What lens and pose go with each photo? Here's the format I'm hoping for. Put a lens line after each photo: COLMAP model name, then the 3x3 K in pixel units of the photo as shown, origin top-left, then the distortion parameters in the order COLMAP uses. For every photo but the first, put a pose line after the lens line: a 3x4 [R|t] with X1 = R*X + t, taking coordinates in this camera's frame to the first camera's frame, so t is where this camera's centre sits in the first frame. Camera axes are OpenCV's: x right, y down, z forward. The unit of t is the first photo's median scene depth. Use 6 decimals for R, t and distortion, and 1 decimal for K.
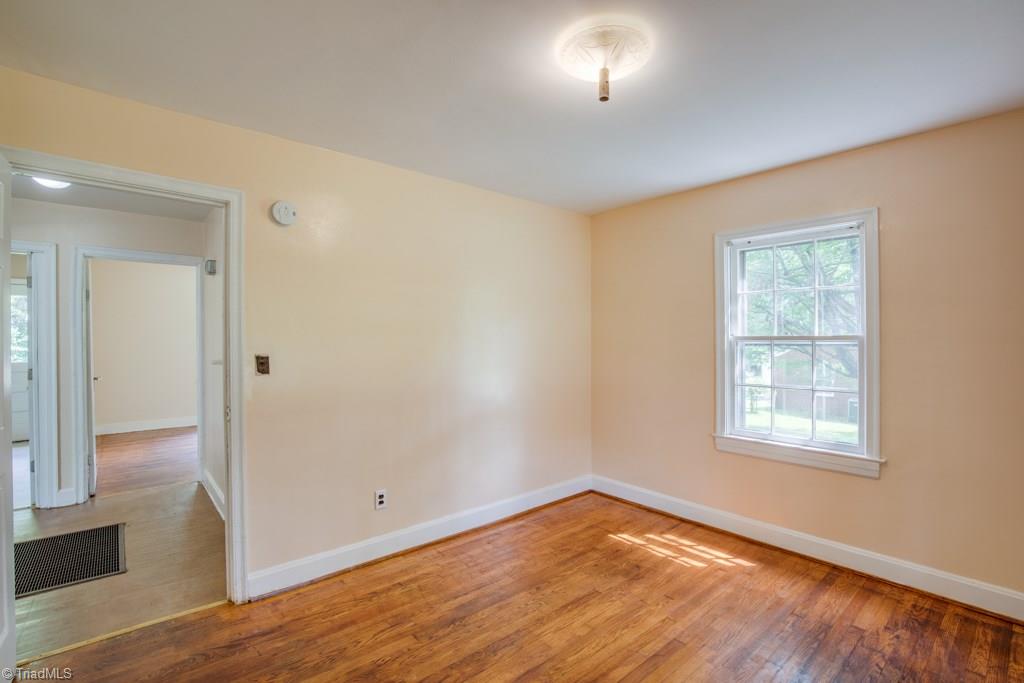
lens RADIAL K [[456.8, 0, 527.9], [0, 456.8, 344.7], [0, 0, 1]] dist [-0.027593, -0.000407]
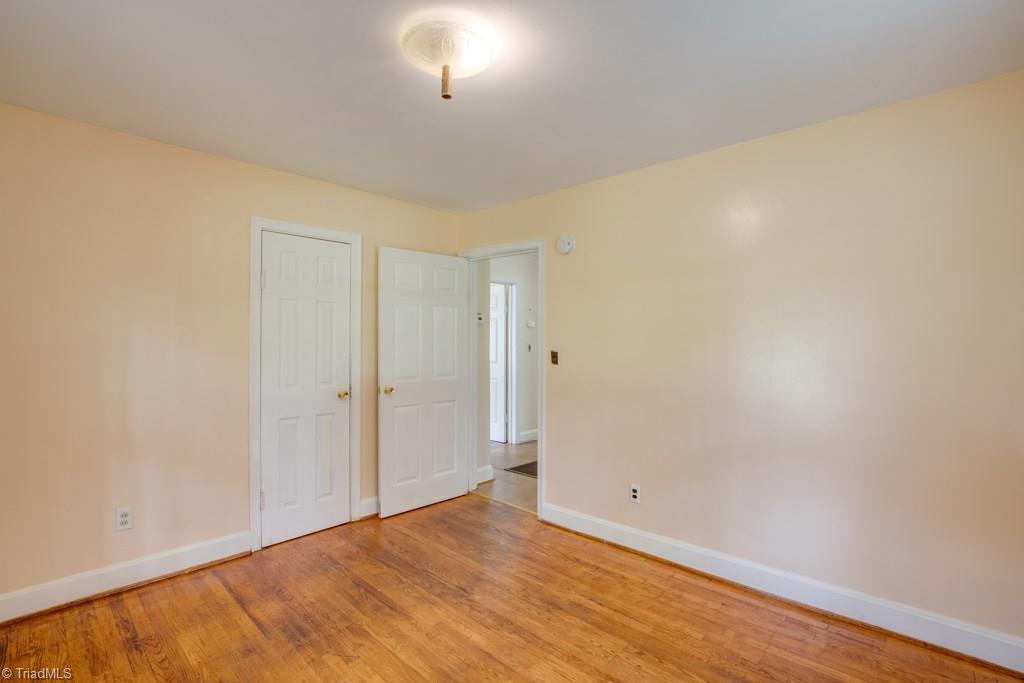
lens RADIAL K [[467.9, 0, 513.5], [0, 467.9, 341.5], [0, 0, 1]] dist [-0.026807, 0.003950]
pose [[0.116634, 0.008800, -0.993136, 0.787369], [-0.009056, 0.999929, 0.007797, -0.015203], [0.993134, 0.008084, 0.116706, 0.669700]]
